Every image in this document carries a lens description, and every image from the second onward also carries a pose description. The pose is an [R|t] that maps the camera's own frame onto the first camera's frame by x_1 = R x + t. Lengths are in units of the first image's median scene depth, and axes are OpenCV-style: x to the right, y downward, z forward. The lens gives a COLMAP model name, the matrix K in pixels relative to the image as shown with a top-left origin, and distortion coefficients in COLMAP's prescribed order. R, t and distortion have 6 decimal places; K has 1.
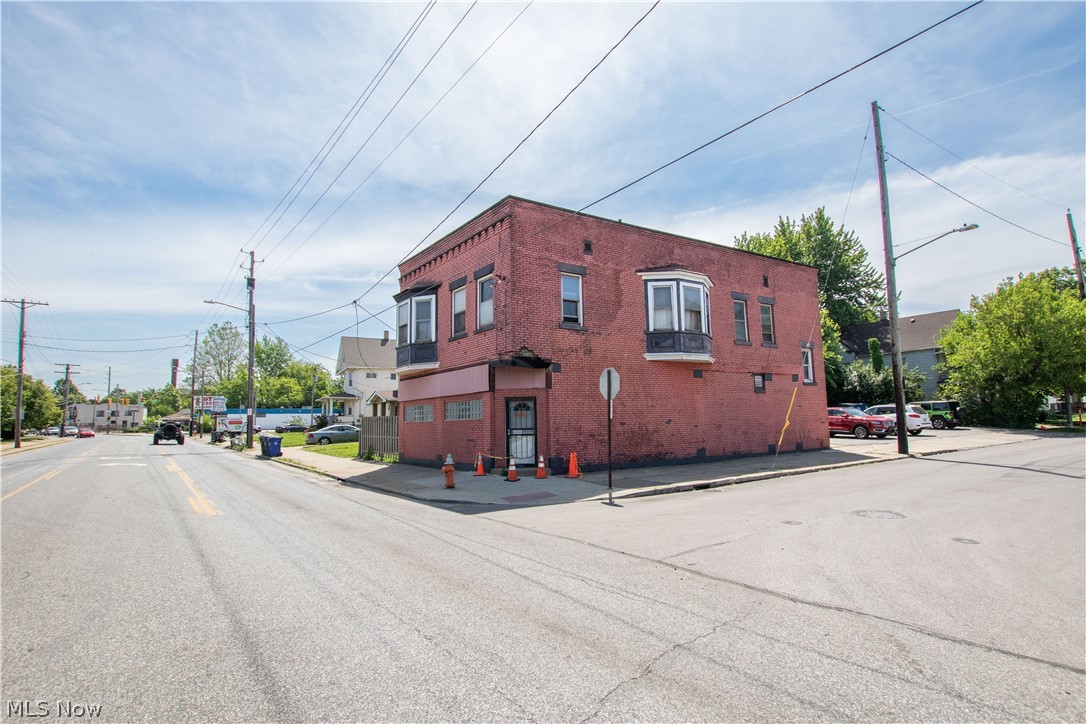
lens RADIAL K [[498.4, 0, 537.2], [0, 498.4, 370.0], [0, 0, 1]] dist [-0.033297, 0.004572]
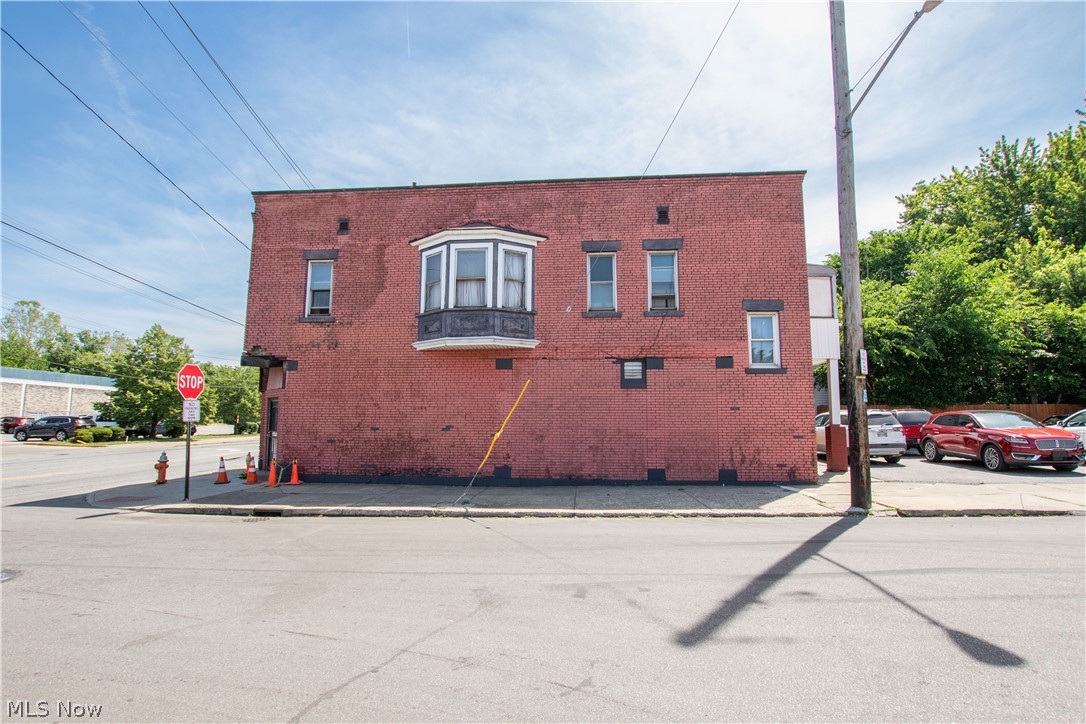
lens RADIAL K [[498.4, 0, 547.1], [0, 498.4, 371.9], [0, 0, 1]] dist [-0.033297, 0.004572]
pose [[0.826925, -0.038866, -0.560968, 0.828051], [0.039571, 0.999157, -0.010893, 0.031275], [0.560919, -0.013191, 0.827766, 0.450383]]
